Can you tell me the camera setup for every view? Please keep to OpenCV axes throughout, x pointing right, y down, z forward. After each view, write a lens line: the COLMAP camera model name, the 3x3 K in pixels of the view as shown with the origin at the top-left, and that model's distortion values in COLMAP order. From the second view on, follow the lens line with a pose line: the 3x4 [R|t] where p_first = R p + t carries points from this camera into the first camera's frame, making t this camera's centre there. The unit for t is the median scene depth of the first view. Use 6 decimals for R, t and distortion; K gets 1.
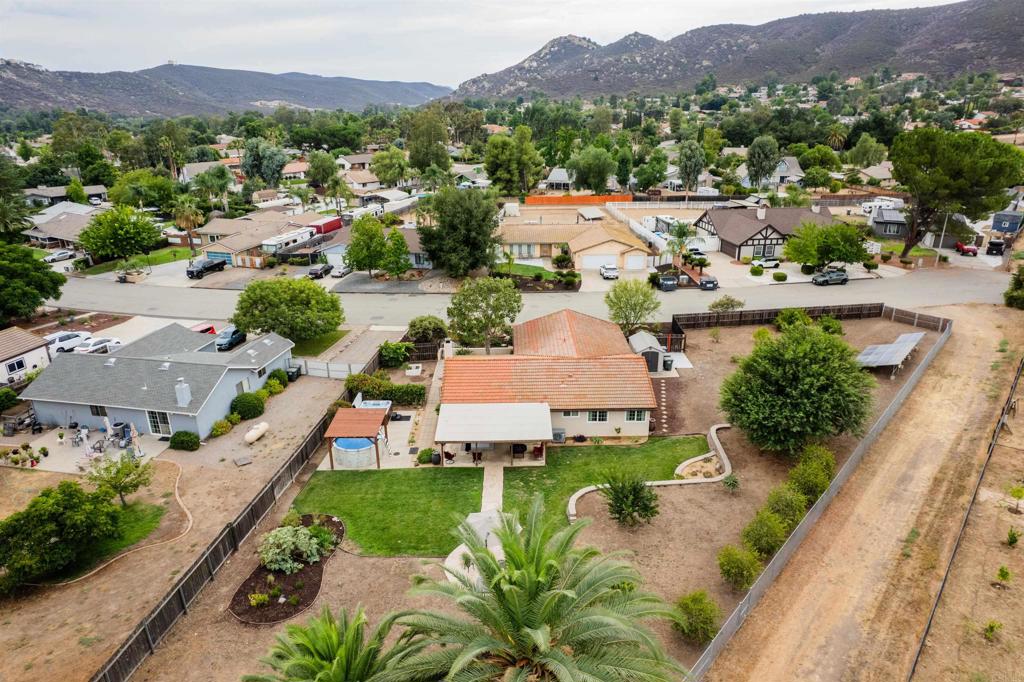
lens RADIAL K [[653.2, 0, 517.2], [0, 653.2, 341.9], [0, 0, 1]] dist [-0.078741, 0.071109]
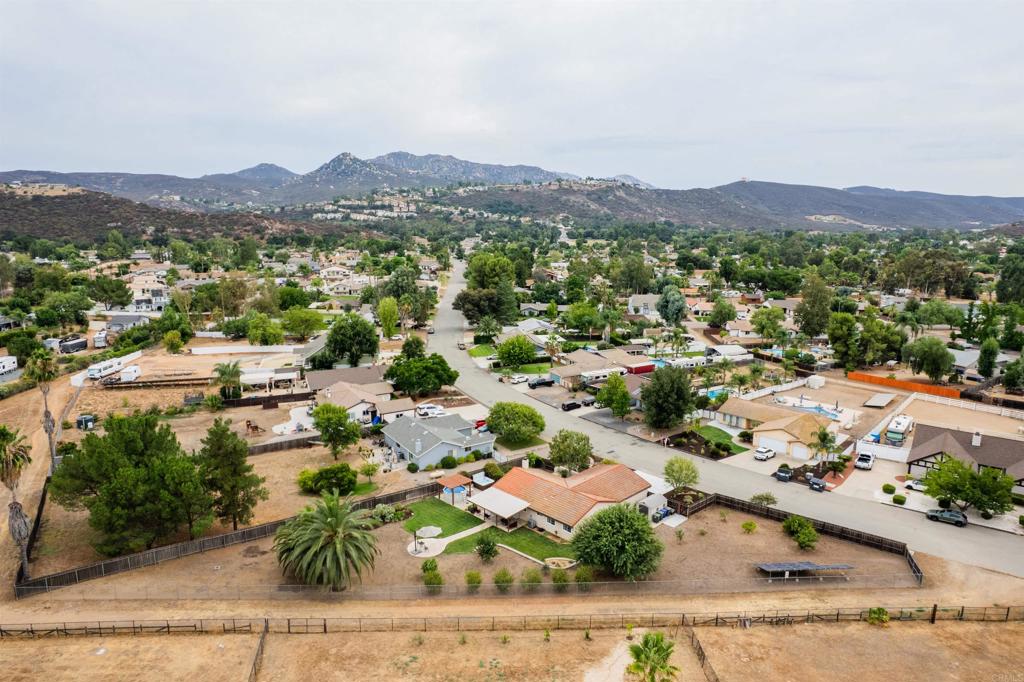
lens RADIAL K [[653.2, 0, 517.2], [0, 653.2, 341.9], [0, 0, 1]] dist [-0.078741, 0.071109]
pose [[0.694773, 0.154738, -0.702386, 0.537083], [-0.263086, 0.963580, -0.047954, -0.108554], [0.669385, 0.218105, 0.710179, -0.189752]]
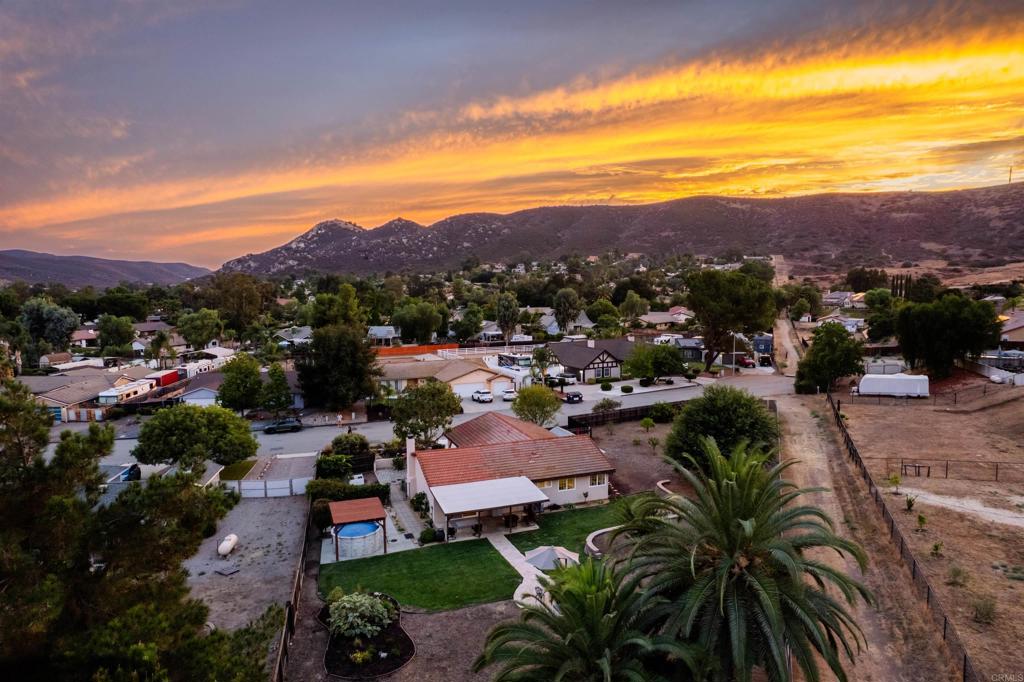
lens RADIAL K [[653.2, 0, 517.2], [0, 653.2, 341.9], [0, 0, 1]] dist [-0.078741, 0.071109]
pose [[0.939274, -0.034660, 0.341413, -0.142365], [0.122205, 0.963449, -0.238396, 0.058346], [-0.320671, 0.265642, 0.909178, -0.021564]]
